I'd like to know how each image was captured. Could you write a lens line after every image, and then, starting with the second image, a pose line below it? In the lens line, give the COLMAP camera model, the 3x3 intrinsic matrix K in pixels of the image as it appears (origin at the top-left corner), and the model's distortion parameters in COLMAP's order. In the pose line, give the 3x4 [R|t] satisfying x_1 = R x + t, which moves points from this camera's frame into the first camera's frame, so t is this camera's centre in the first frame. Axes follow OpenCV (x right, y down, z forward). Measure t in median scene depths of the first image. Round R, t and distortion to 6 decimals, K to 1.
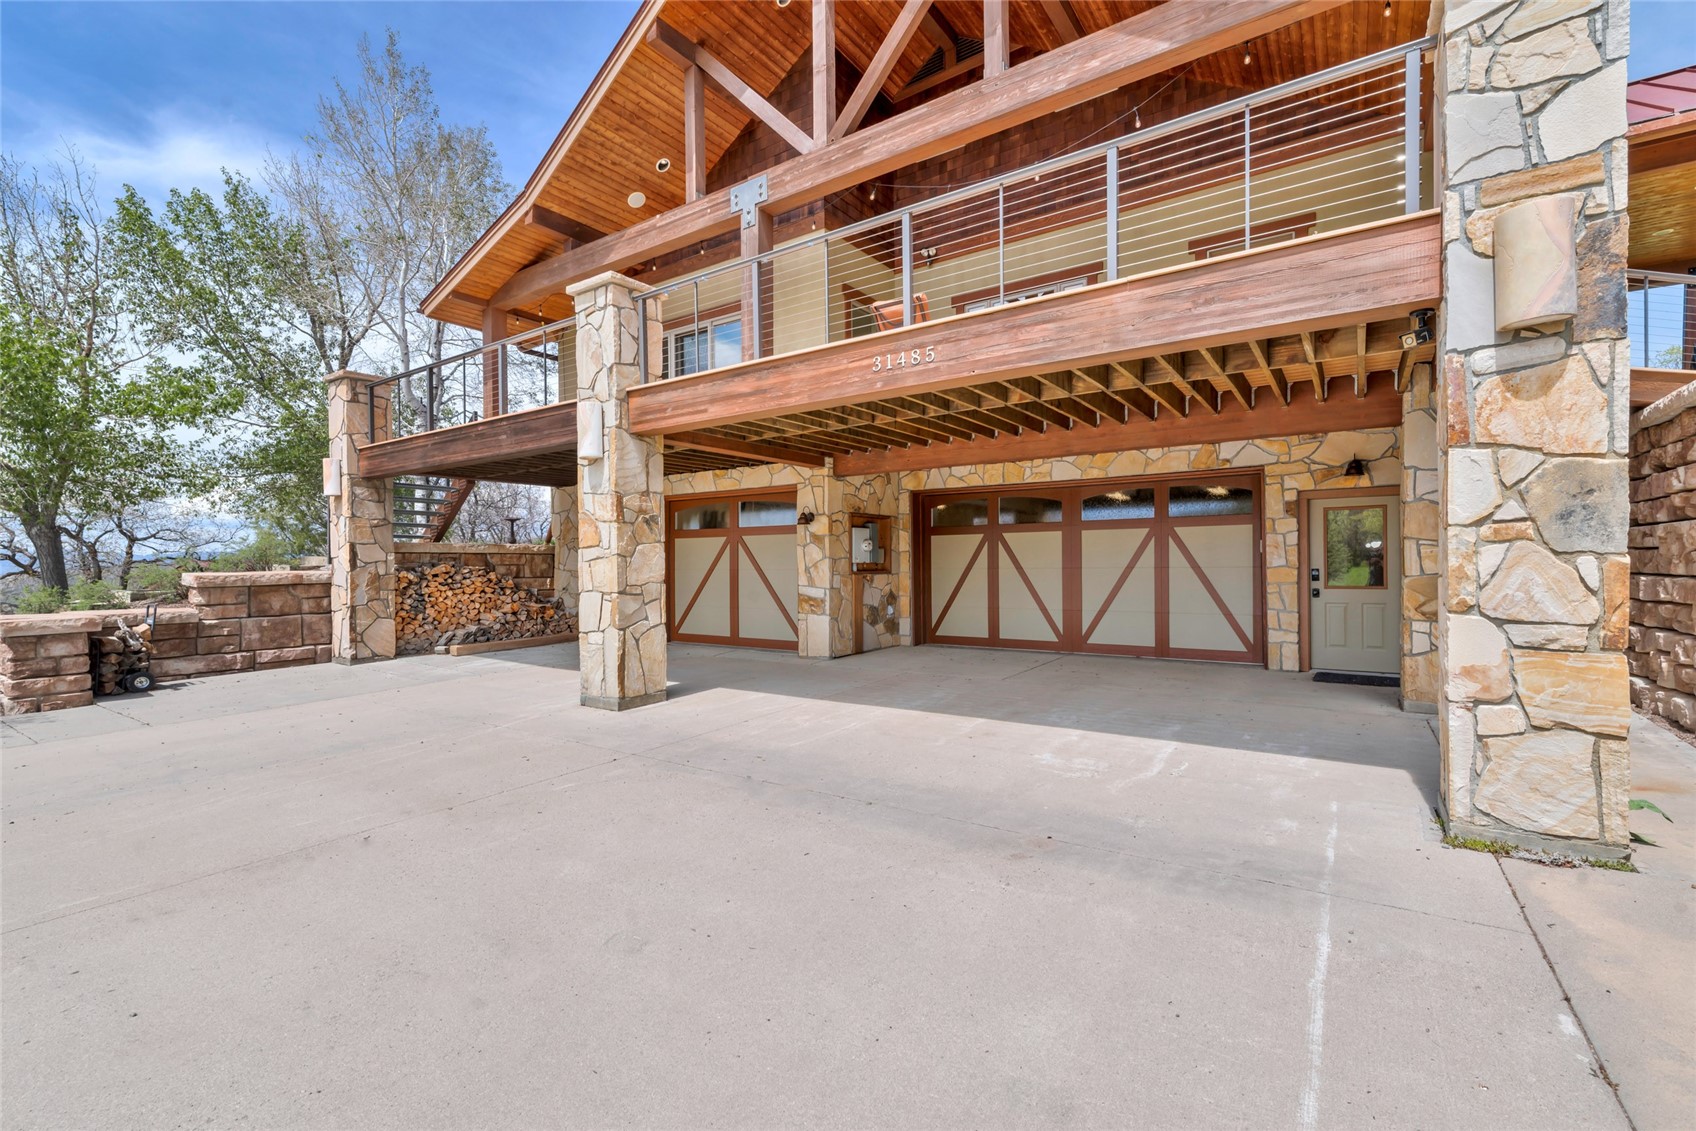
lens RADIAL K [[742.4, 0, 844.1], [0, 742.4, 565.2], [0, 0, 1]] dist [0.000923, -0.000207]
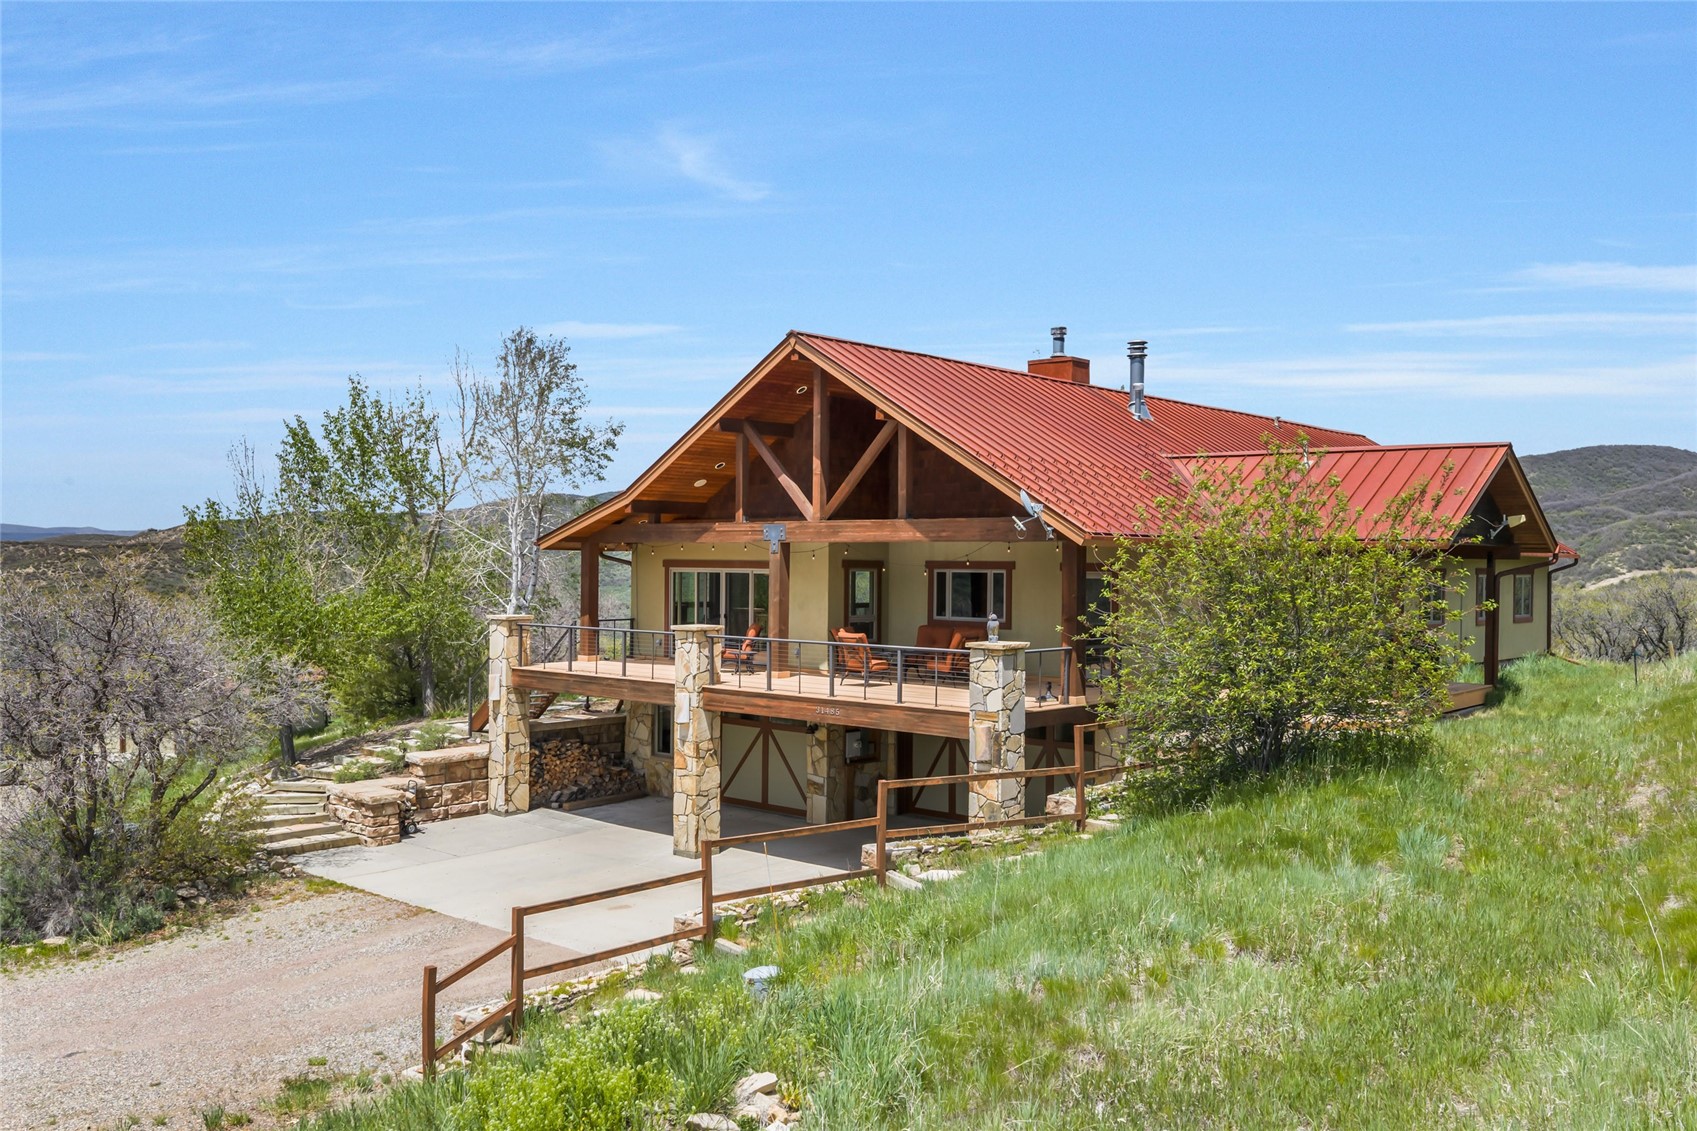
lens RADIAL K [[1389.7, 0, 850.8], [0, 1389.7, 557.5], [0, 0, 1]] dist [0.034596, -0.005718]
pose [[0.992776, 0.018706, -0.118512, 0.361127], [-0.020128, 0.999739, -0.010814, -0.392848], [0.118279, 0.013122, 0.992894, -1.805983]]
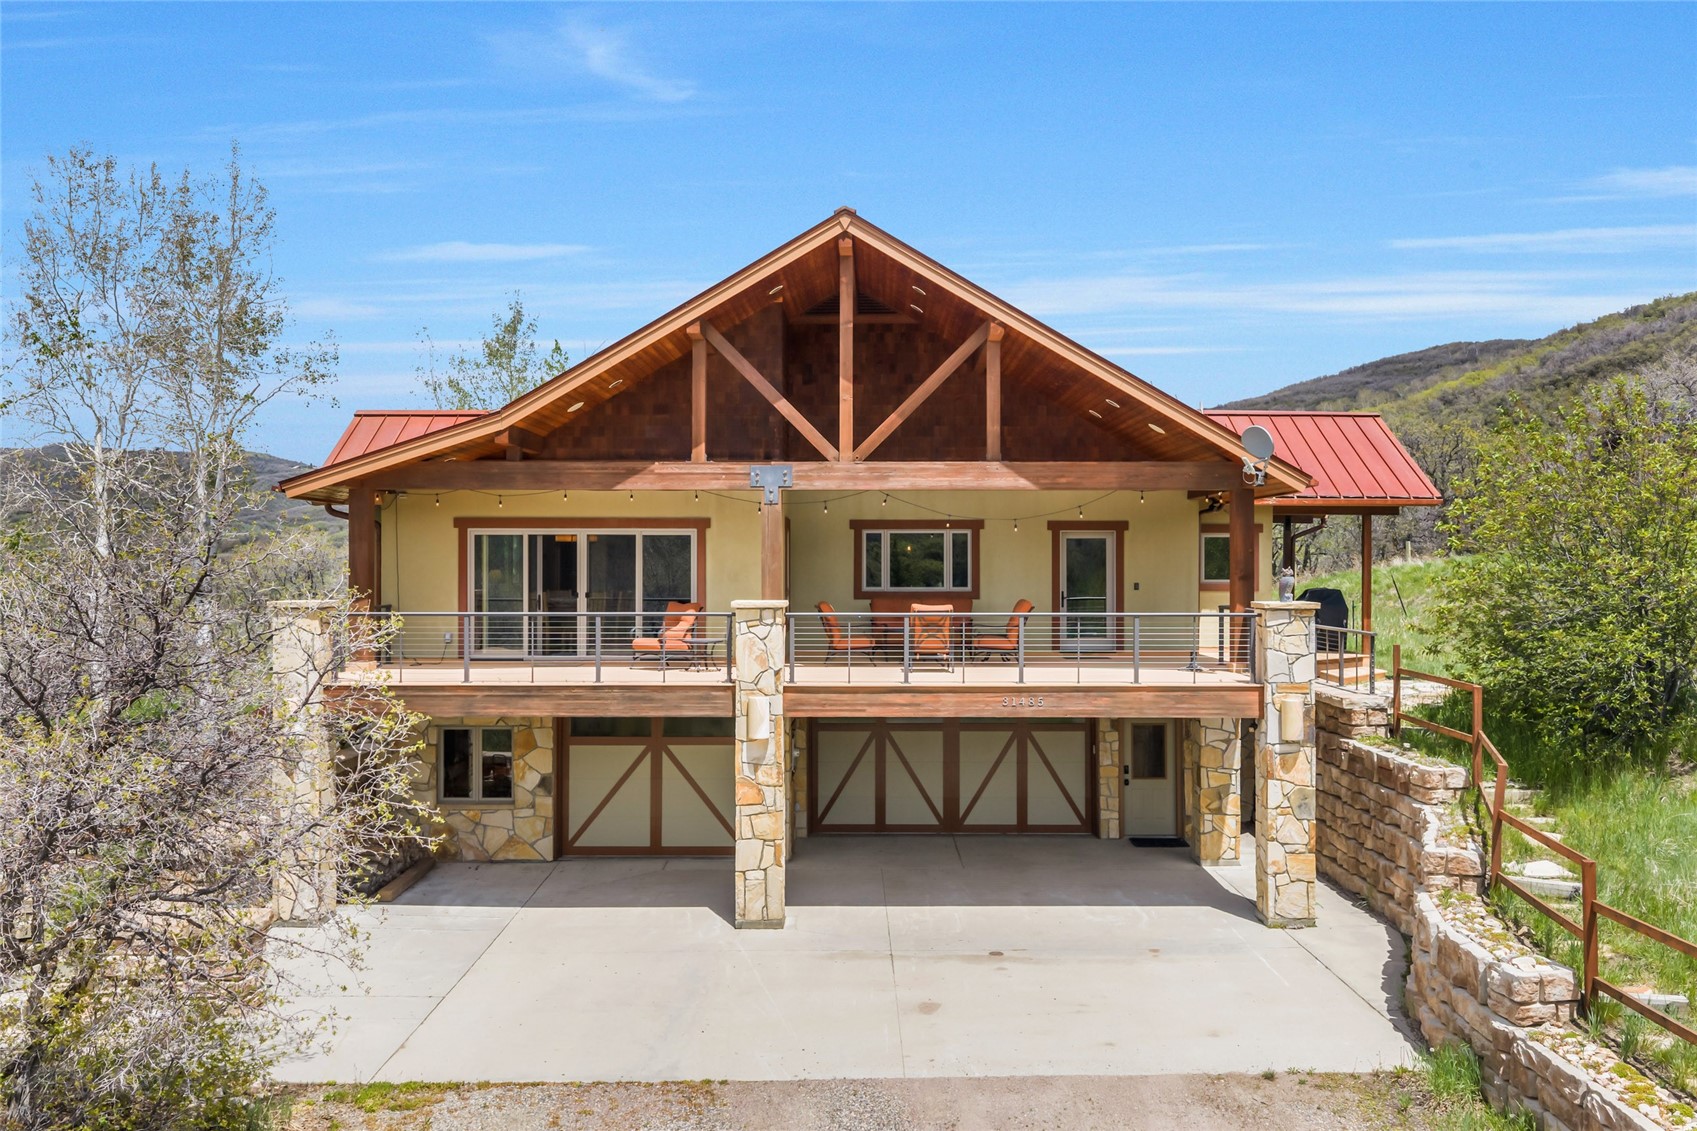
lens RADIAL K [[1389.7, 0, 866.1], [0, 1389.7, 567.9], [0, 0, 1]] dist [0.034596, -0.005718]
pose [[0.827376, 0.008345, 0.561587, -1.168564], [-0.003955, 0.999951, -0.009032, -0.315570], [-0.561635, 0.005252, 0.827369, -0.855140]]
